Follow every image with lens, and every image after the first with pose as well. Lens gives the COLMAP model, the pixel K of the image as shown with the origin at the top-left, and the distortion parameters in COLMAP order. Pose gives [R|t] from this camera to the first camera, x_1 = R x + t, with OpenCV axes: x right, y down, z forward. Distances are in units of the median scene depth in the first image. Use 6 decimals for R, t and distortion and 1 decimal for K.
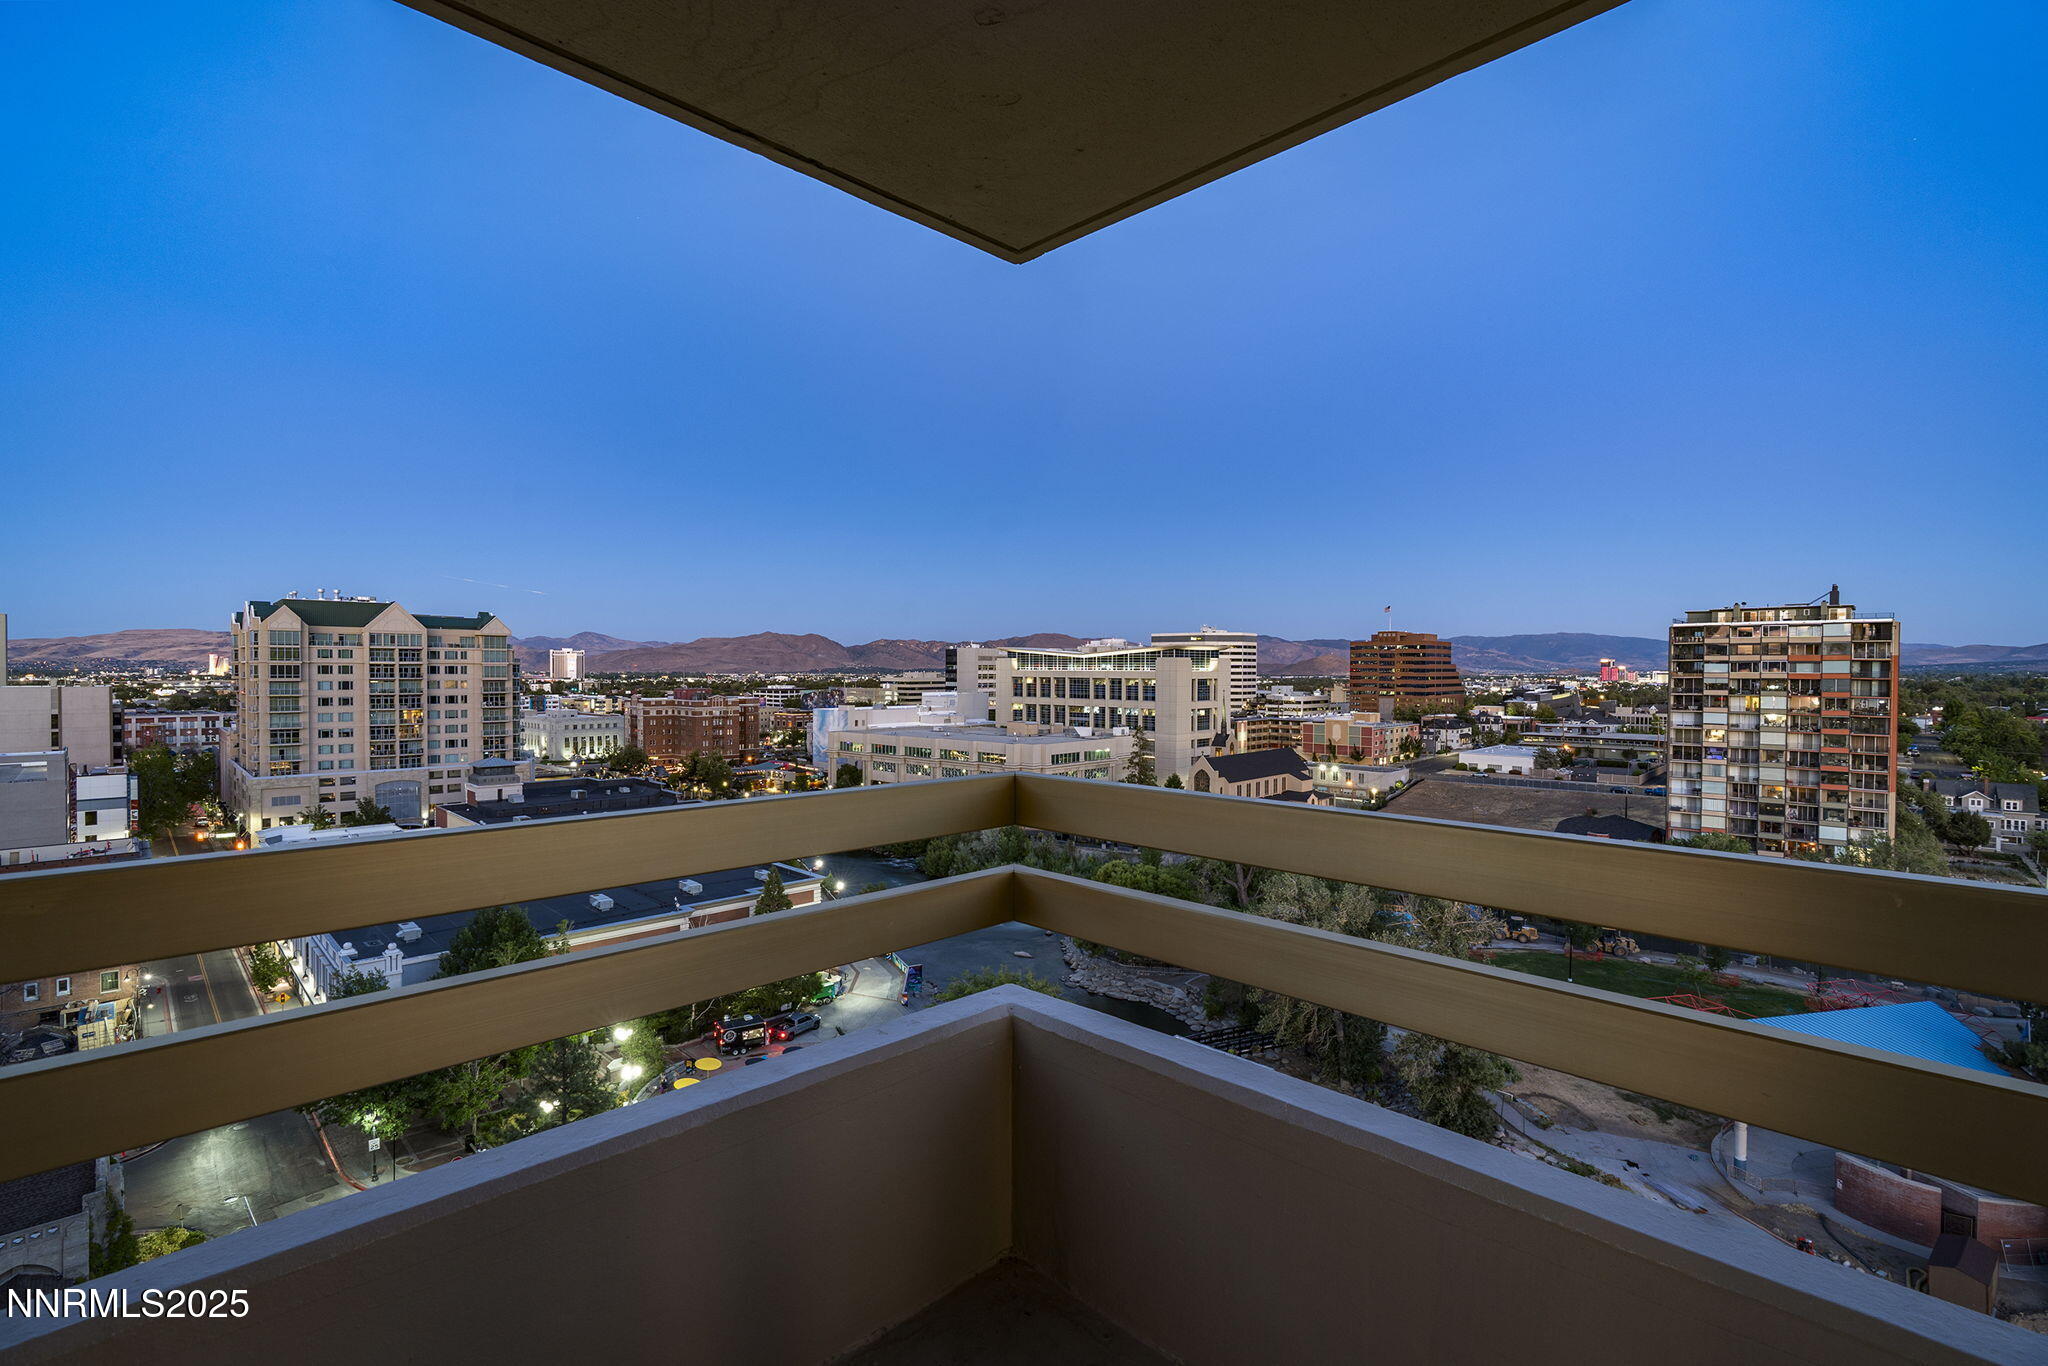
lens RADIAL K [[913.6, 0, 1002.8], [0, 913.6, 685.0], [0, 0, 1]] dist [-0.001685, 0.001021]
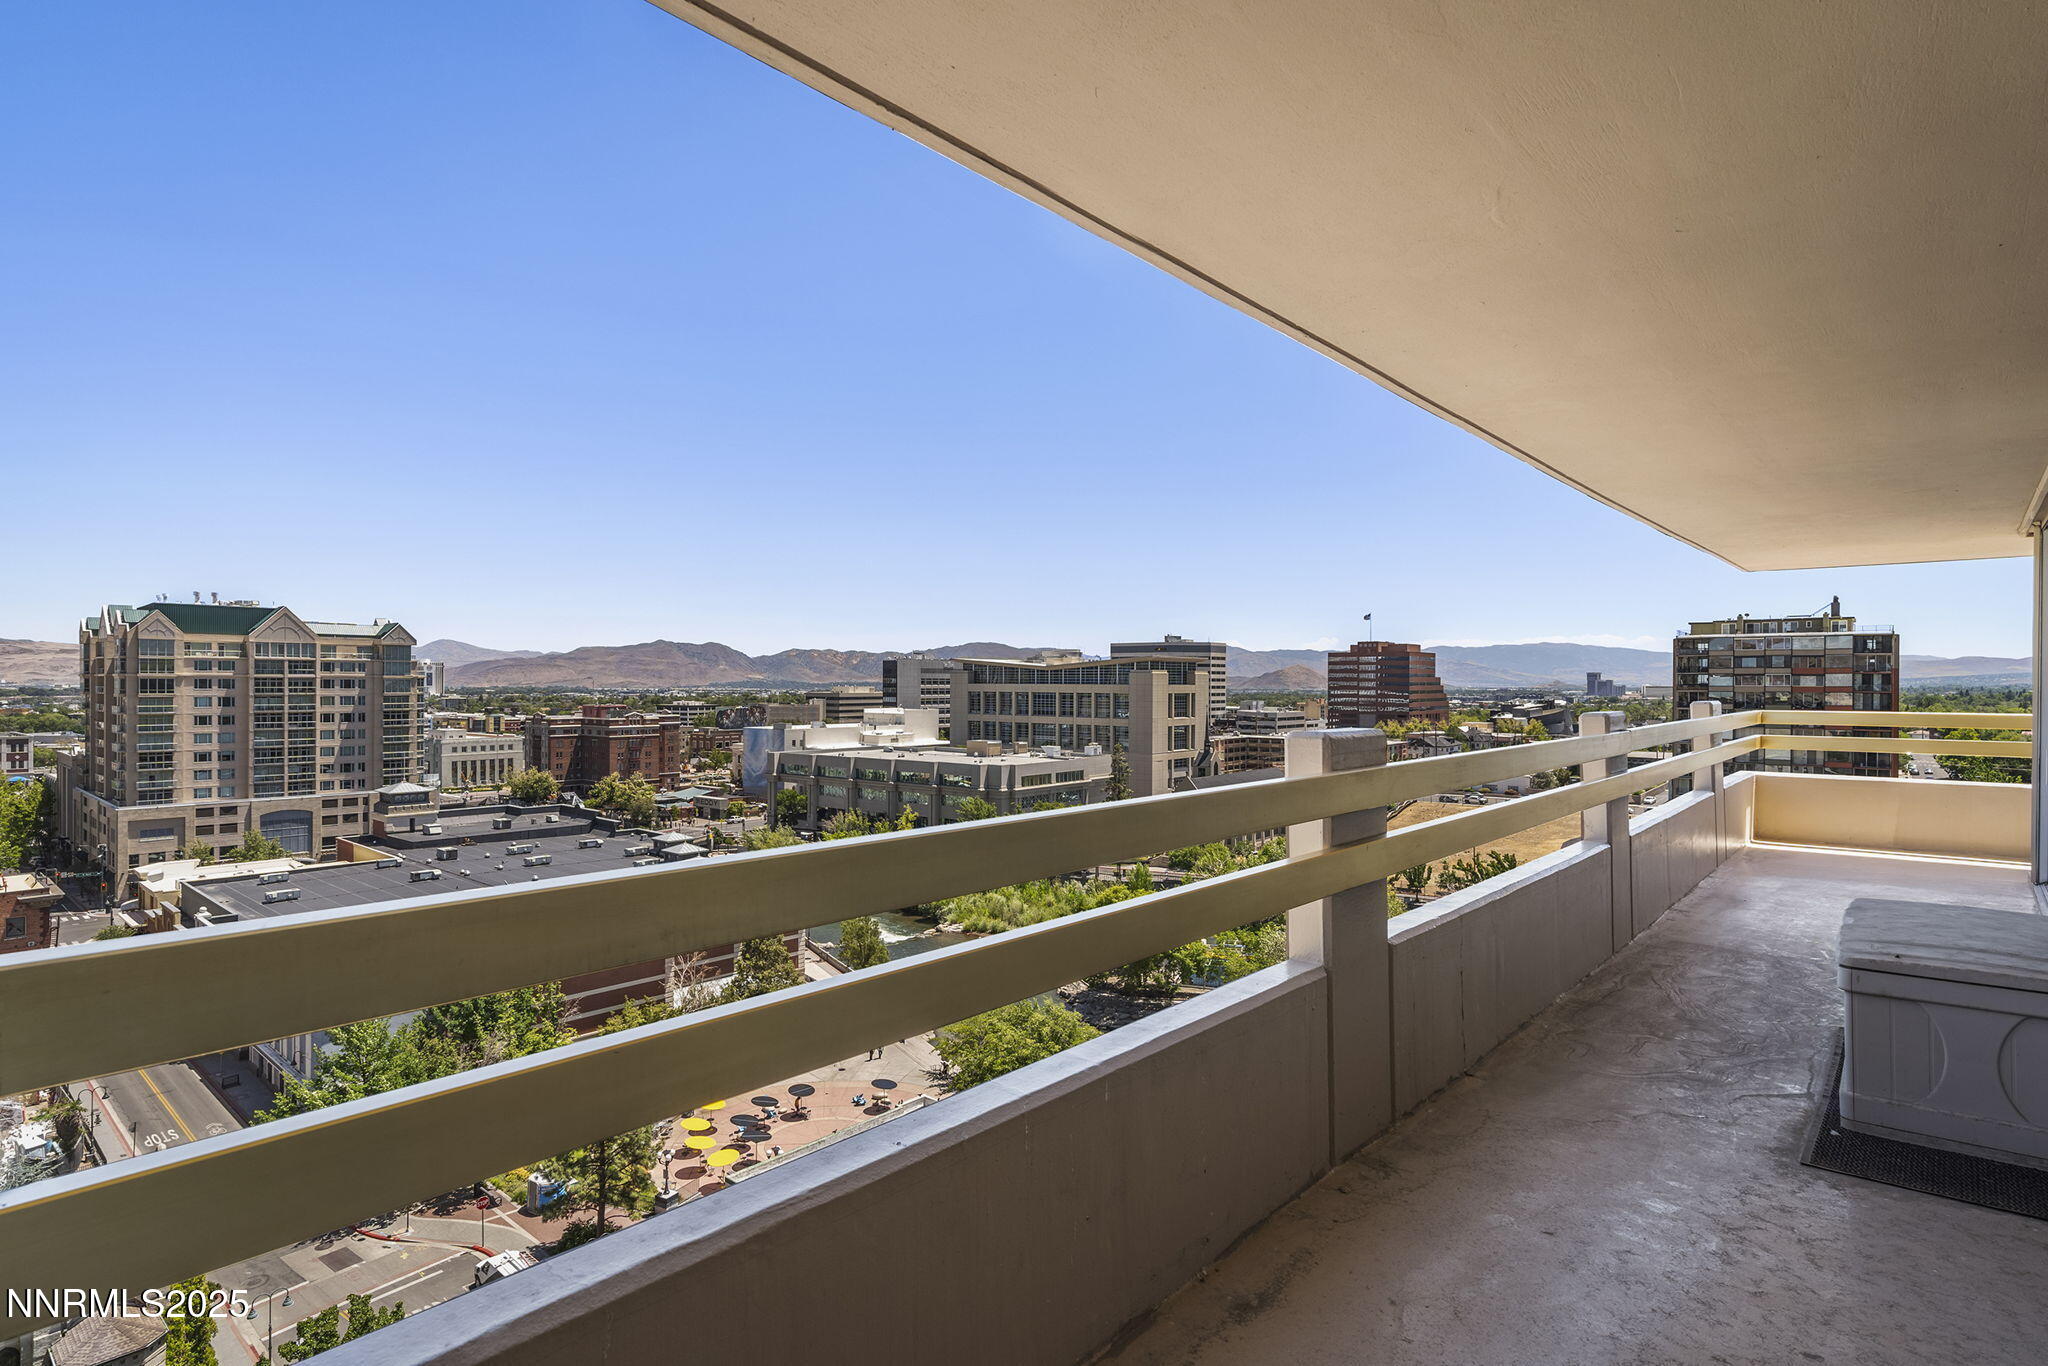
lens RADIAL K [[1046.8, 0, 989.0], [0, 1046.8, 686.9], [0, 0, 1]] dist [0.005610, -0.000164]
pose [[0.997850, -0.000720, 0.065539, -0.056855], [0.001596, 0.999910, -0.013302, 0.000904], [-0.065523, 0.013378, 0.997761, -0.052121]]
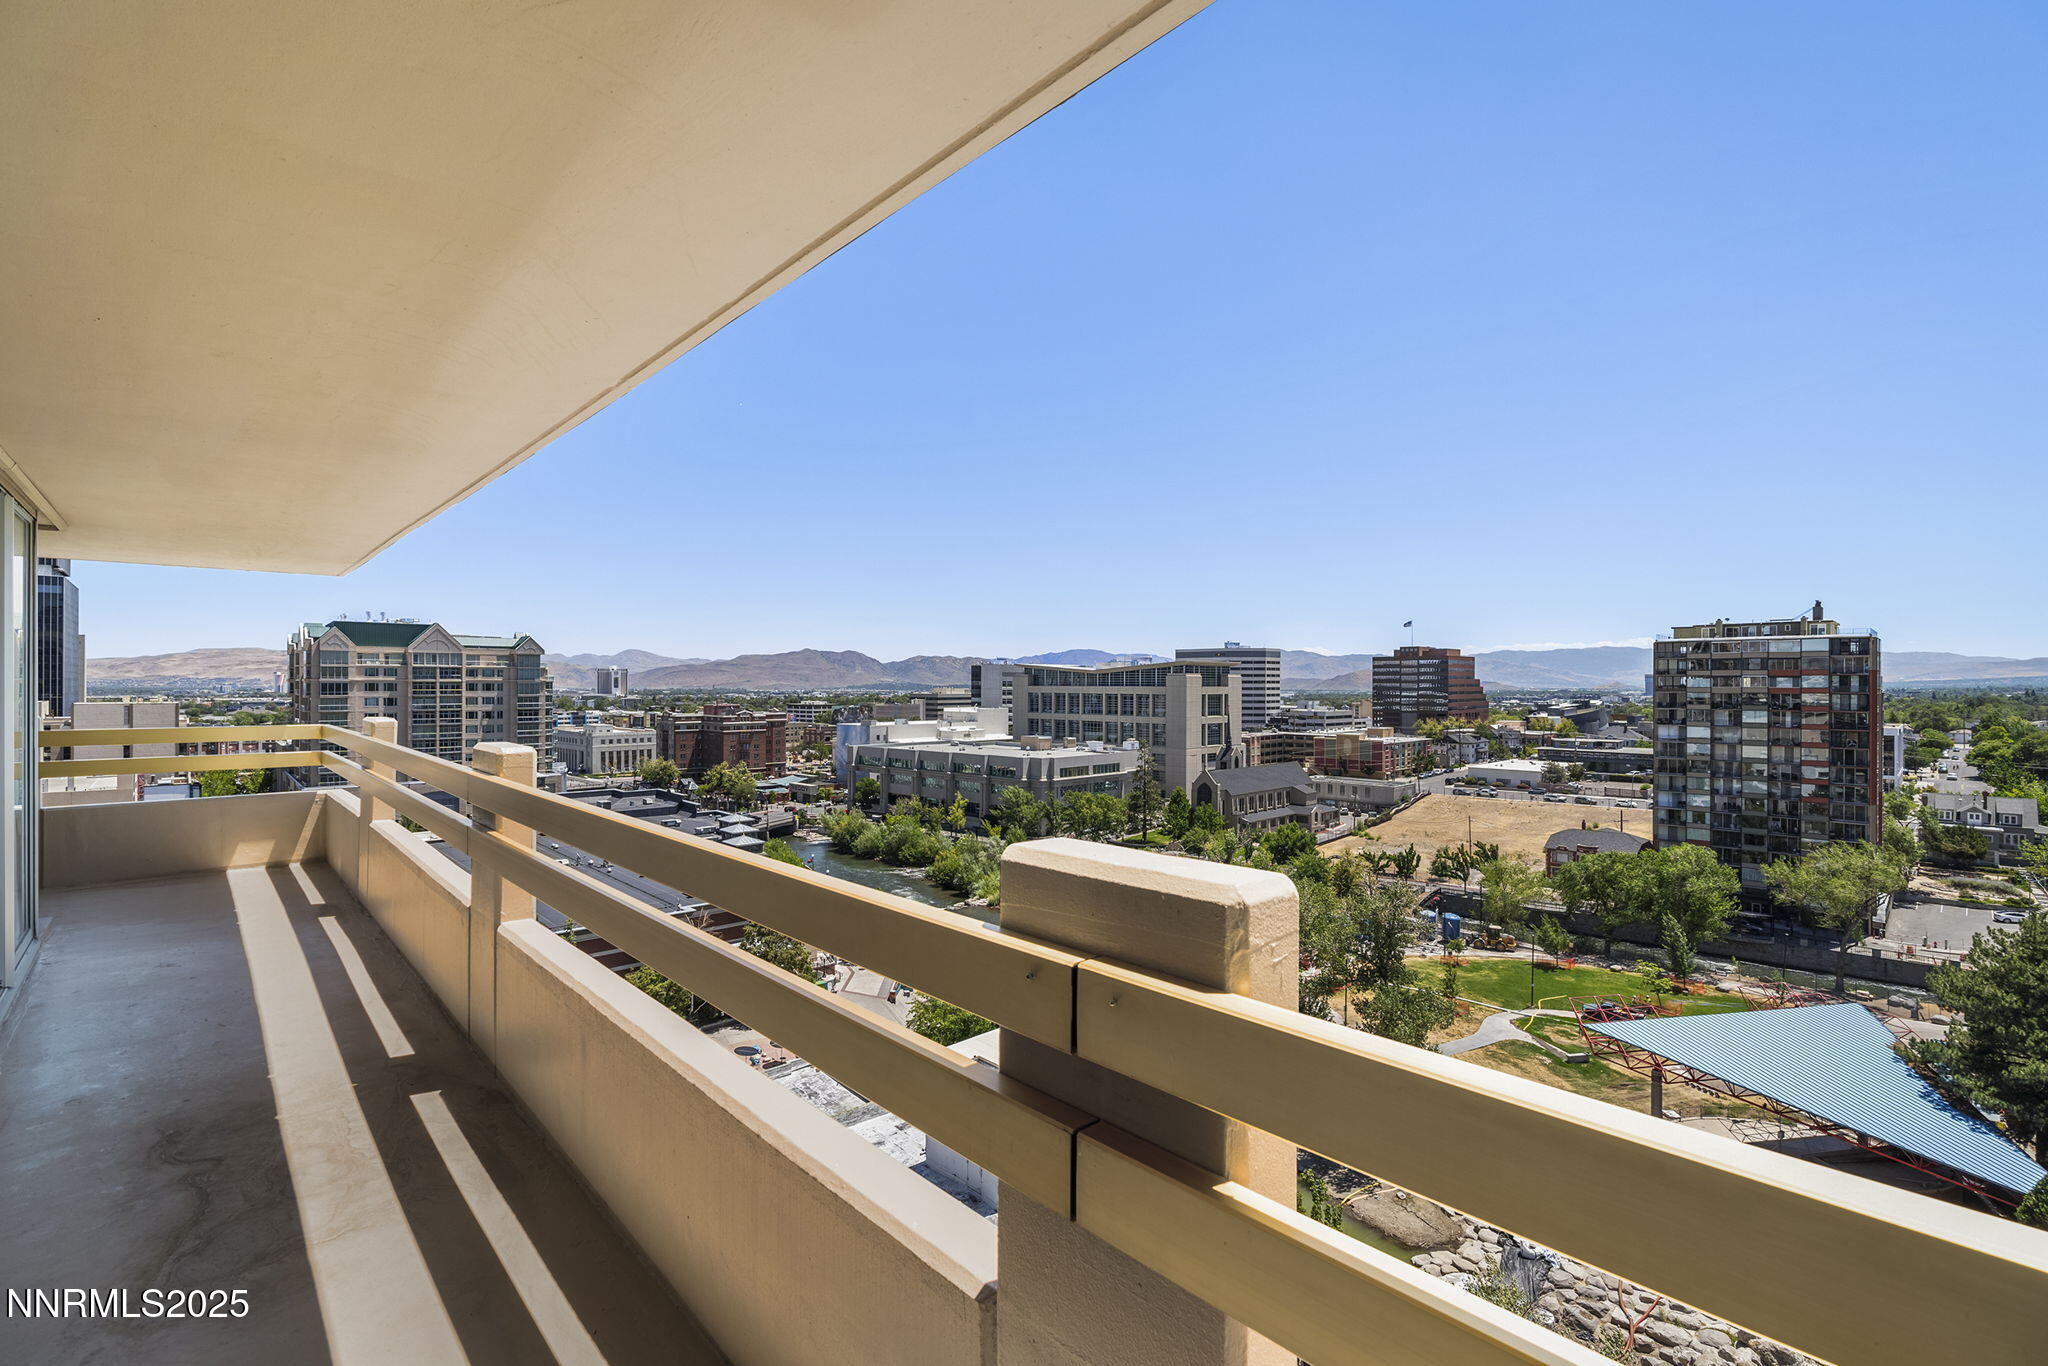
lens RADIAL K [[913.6, 0, 1012.3], [0, 913.6, 687.4], [0, 0, 1]] dist [-0.001685, 0.001021]
pose [[0.999325, -0.002004, -0.036673, 0.043241], [0.001480, 0.999896, -0.014319, 0.000143], [0.036698, 0.014255, 0.999225, -0.036633]]
